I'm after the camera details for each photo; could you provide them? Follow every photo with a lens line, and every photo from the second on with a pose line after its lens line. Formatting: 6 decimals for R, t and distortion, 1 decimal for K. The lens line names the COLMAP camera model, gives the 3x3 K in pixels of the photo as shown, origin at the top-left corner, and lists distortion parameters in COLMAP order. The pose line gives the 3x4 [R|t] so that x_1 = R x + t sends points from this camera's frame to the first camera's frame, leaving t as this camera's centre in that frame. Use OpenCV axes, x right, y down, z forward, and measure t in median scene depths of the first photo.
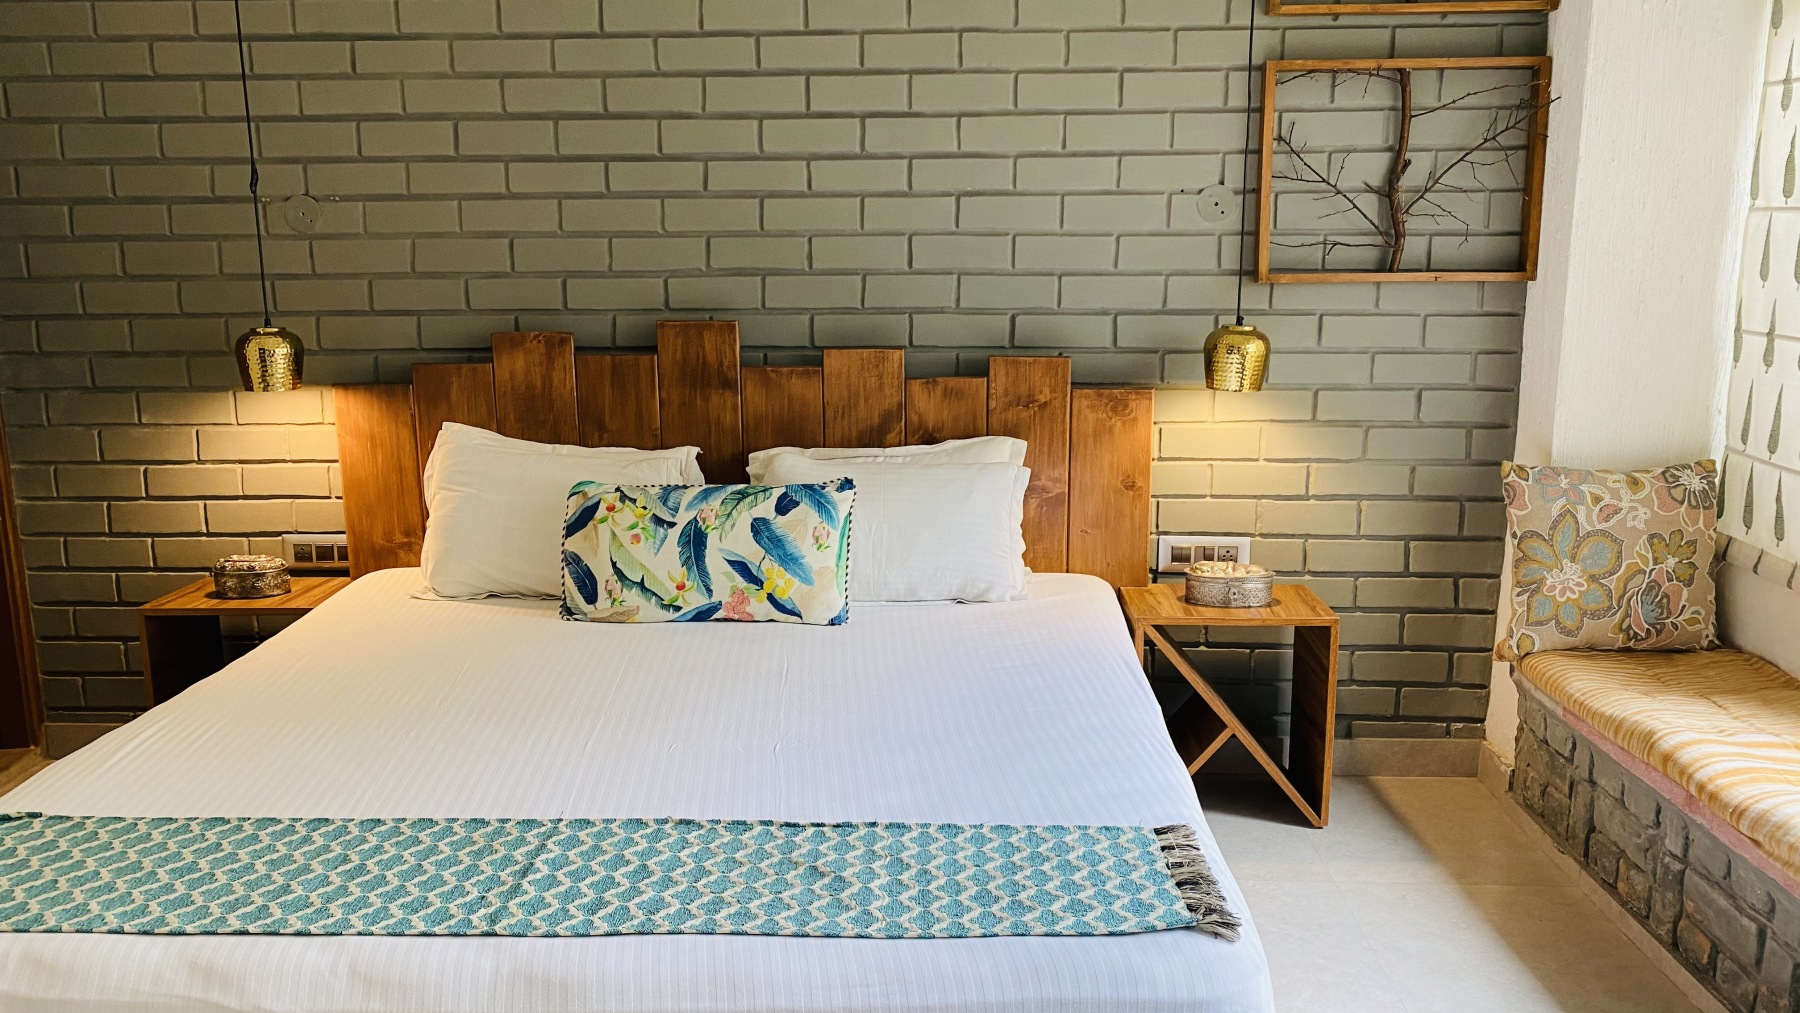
lens RADIAL K [[1358.4, 0, 908.4], [0, 1358.4, 503.3], [0, 0, 1]] dist [0.065174, -0.096736]
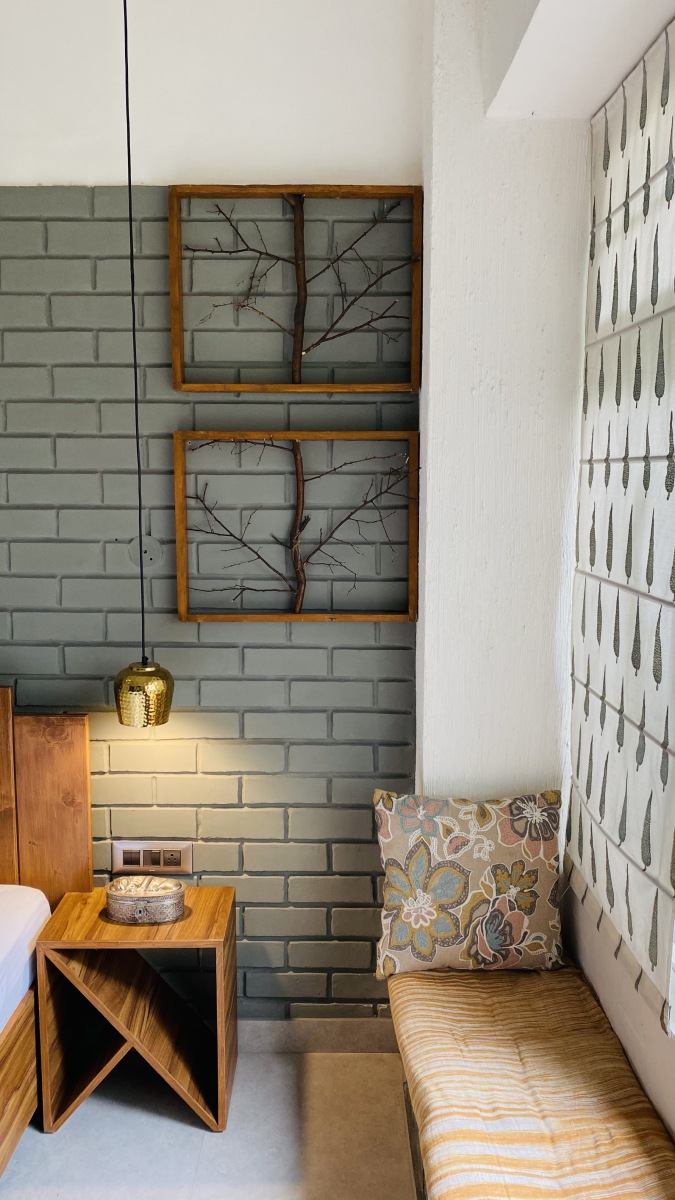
lens RADIAL K [[905.6, 0, 334.2], [0, 905.6, 595.7], [0, 0, 1]] dist [0.065174, -0.096736]
pose [[0.999371, 0.000747, 0.035464, 0.353960], [0.001728, 0.997565, -0.069717, -0.129017], [-0.035430, 0.069735, 0.996936, 0.243349]]
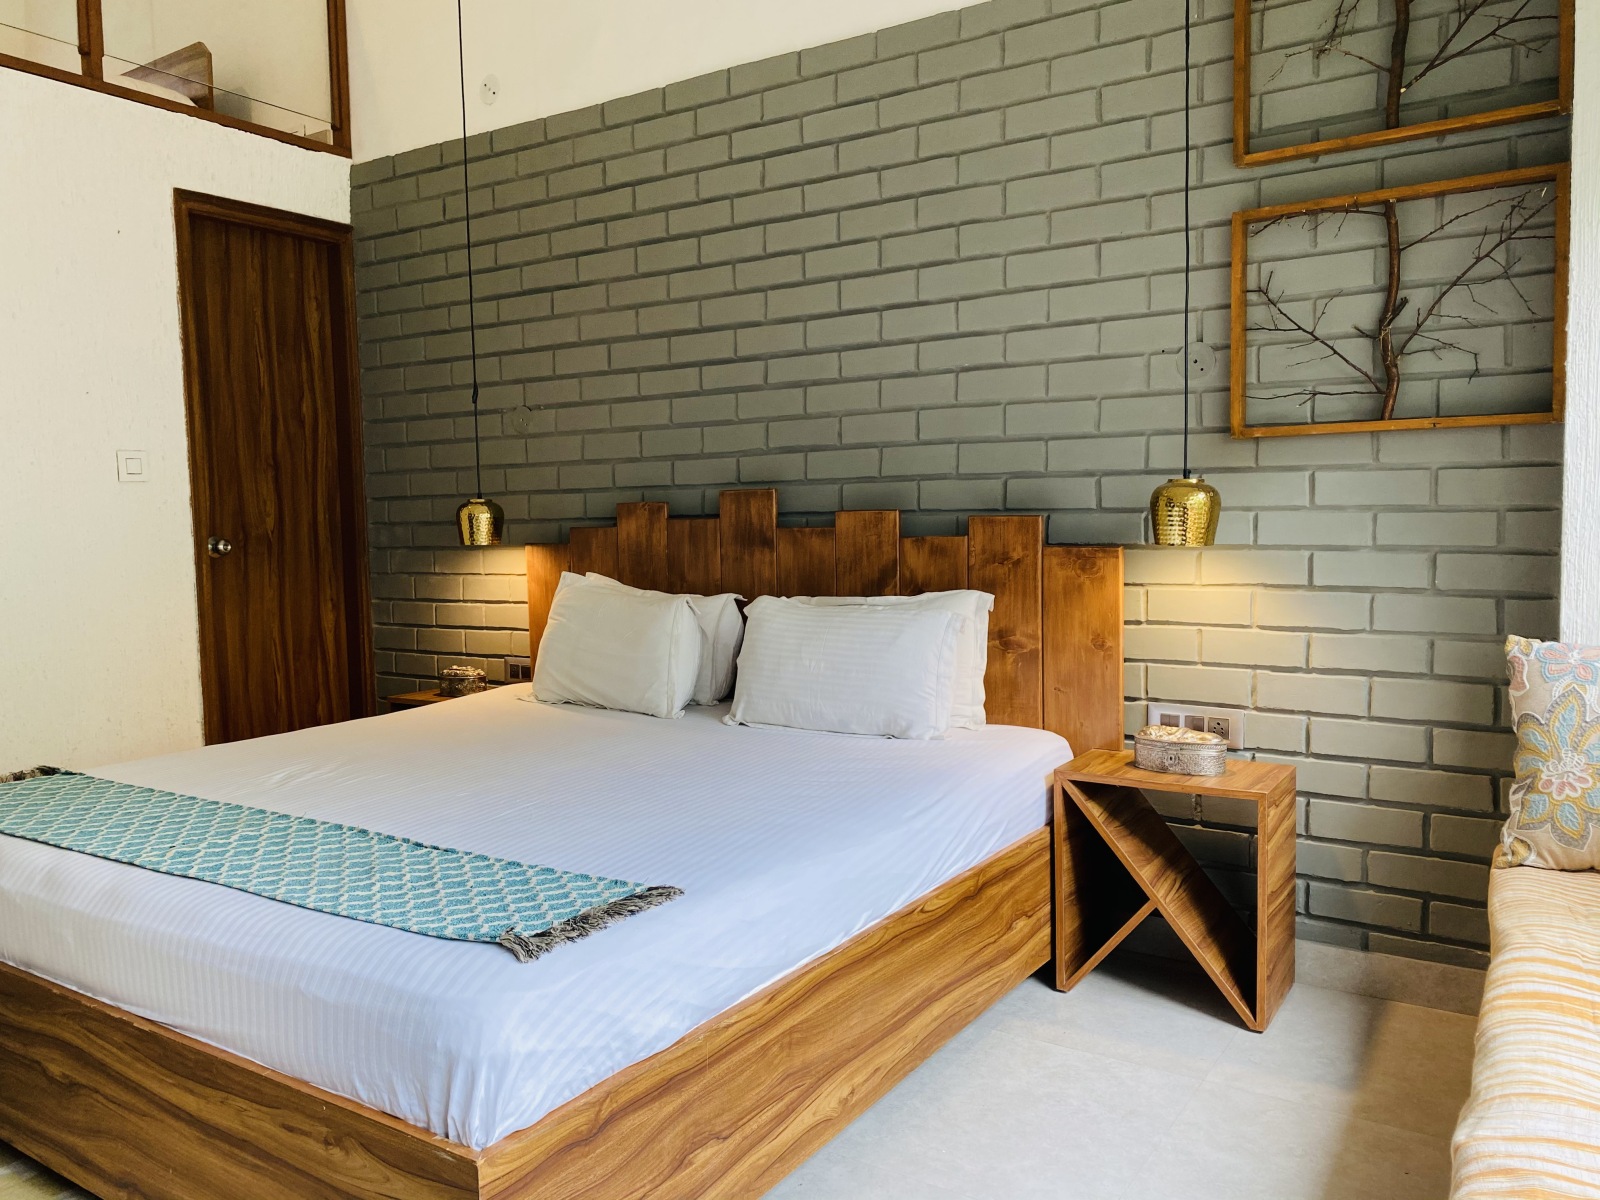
lens RADIAL K [[1216.6, 0, 806.5], [0, 1216.6, 591.5], [0, 0, 1]] dist [0.043509, -0.049600]
pose [[0.858817, 0.023652, -0.511735, 0.436772], [-0.084254, 0.991852, -0.095557, 0.051831], [0.505306, 0.125182, 0.853812, 0.129927]]
